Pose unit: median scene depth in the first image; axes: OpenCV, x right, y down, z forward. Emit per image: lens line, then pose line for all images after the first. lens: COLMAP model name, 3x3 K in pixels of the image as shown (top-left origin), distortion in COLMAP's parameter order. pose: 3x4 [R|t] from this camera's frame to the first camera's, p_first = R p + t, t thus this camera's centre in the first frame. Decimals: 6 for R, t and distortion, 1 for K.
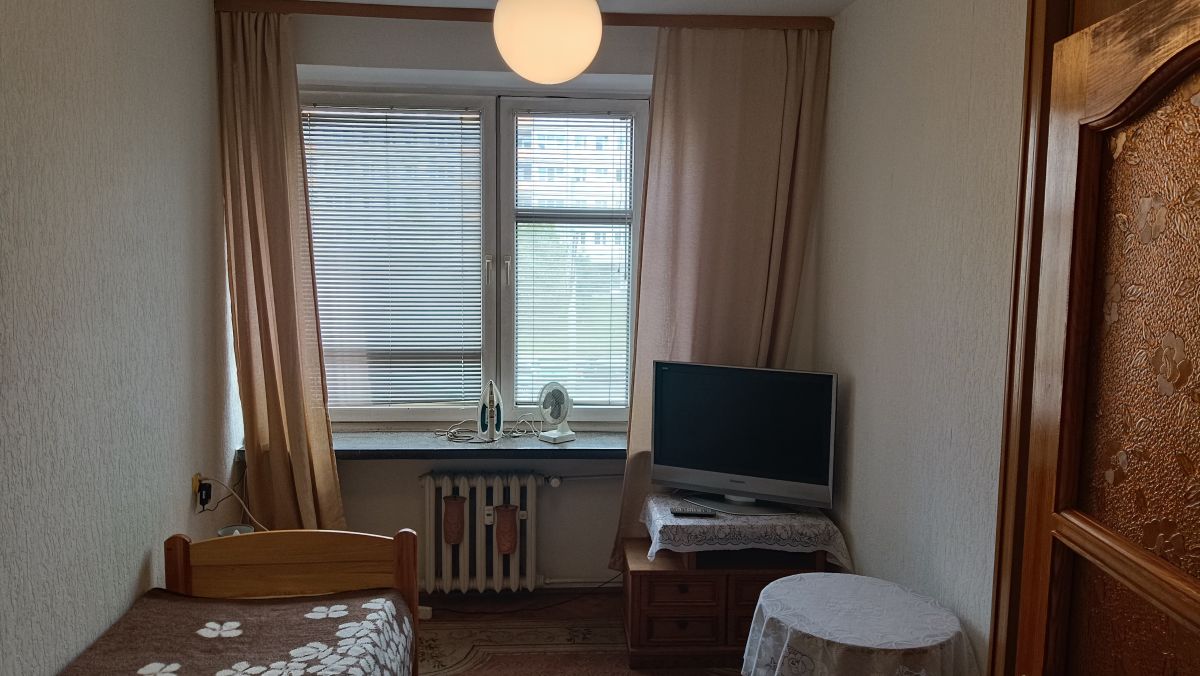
lens RADIAL K [[881.5, 0, 589.4], [0, 881.5, 332.7], [0, 0, 1]] dist [0.126638, -0.194370]
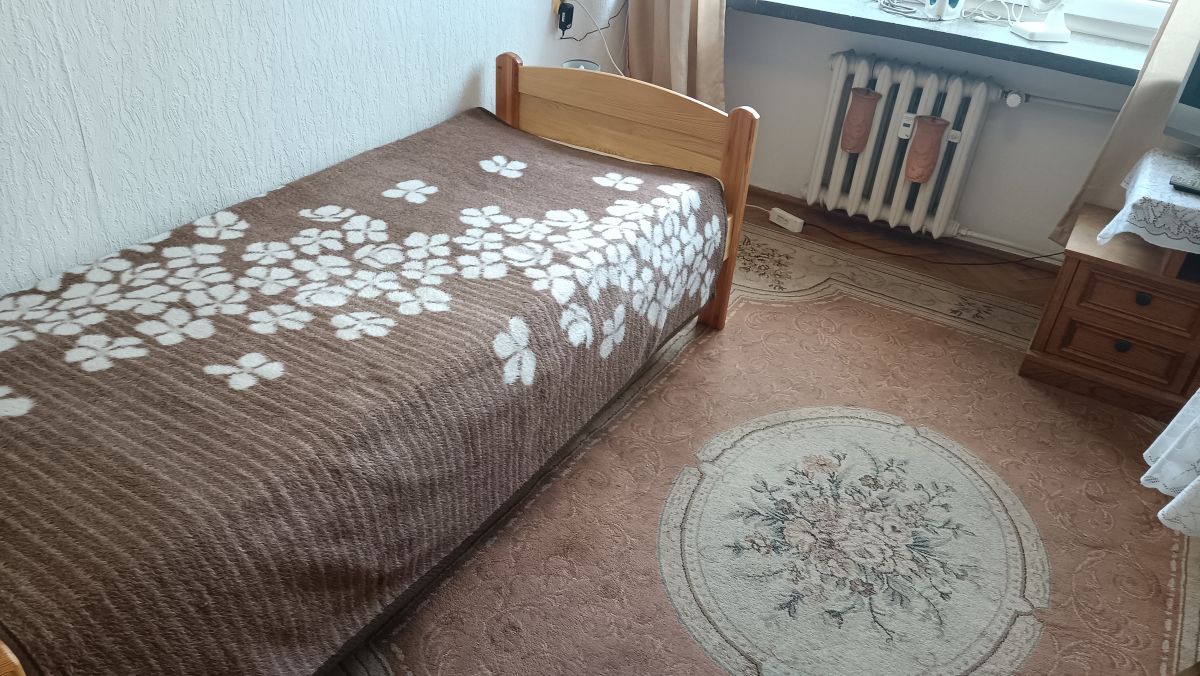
lens RADIAL K [[881.5, 0, 589.4], [0, 881.5, 332.7], [0, 0, 1]] dist [0.126638, -0.194370]
pose [[0.817566, 0.340209, -0.464589, 0.097600], [-0.110828, 0.884692, 0.452811, 0.064556], [0.565068, -0.318713, 0.760999, 0.297370]]
